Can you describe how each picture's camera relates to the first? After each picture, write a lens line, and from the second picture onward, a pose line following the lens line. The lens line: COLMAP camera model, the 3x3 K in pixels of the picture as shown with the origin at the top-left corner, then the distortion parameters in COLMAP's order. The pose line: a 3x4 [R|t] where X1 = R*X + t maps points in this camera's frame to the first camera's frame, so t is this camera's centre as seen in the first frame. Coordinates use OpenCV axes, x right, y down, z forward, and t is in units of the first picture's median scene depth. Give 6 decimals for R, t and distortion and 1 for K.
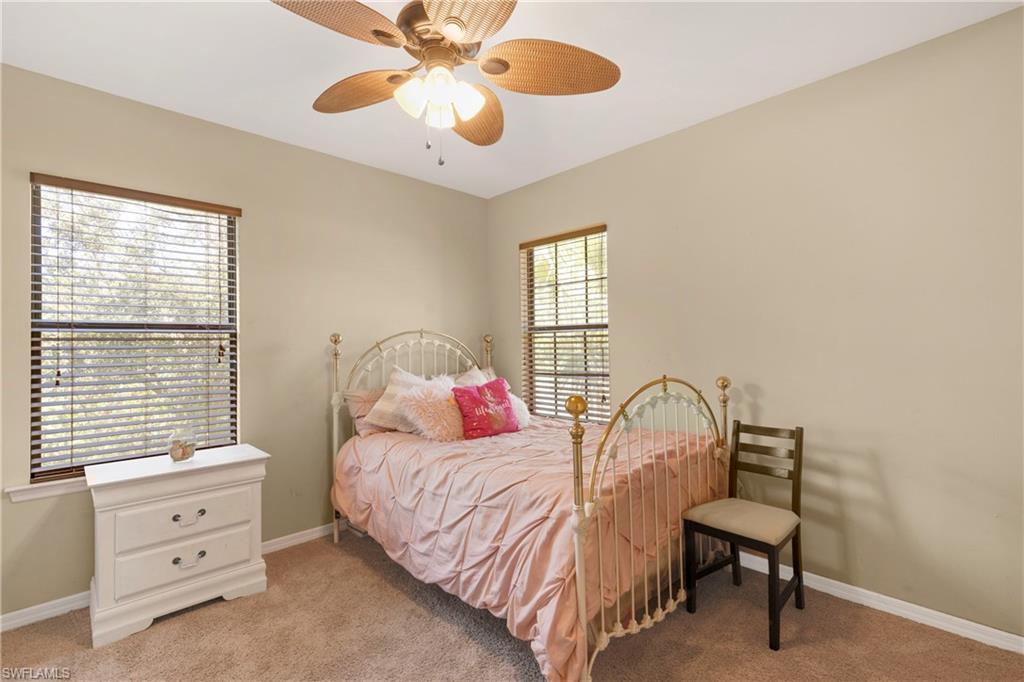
lens RADIAL K [[455.0, 0, 518.6], [0, 455.0, 342.0], [0, 0, 1]] dist [0.013006, 0.000225]
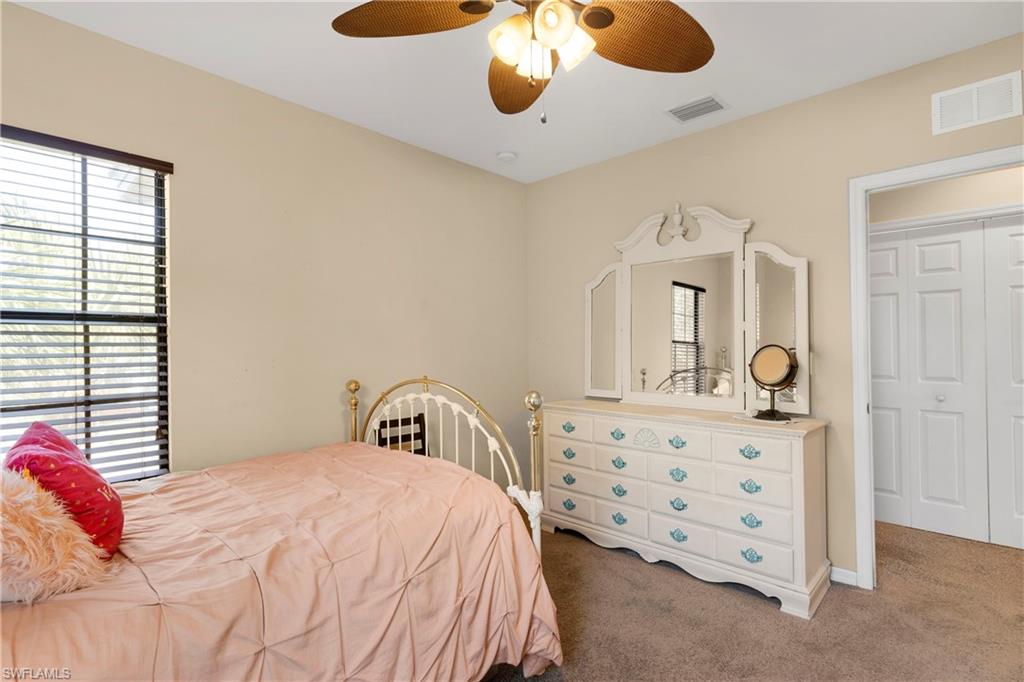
lens RADIAL K [[494.0, 0, 509.9], [0, 494.0, 347.6], [0, 0, 1]] dist [0.000650, 0.001363]
pose [[-0.031768, 0.005226, 0.999482, -0.508427], [-0.003237, 0.999981, -0.005332, 0.006098], [-0.999490, -0.003404, -0.031750, 0.525159]]
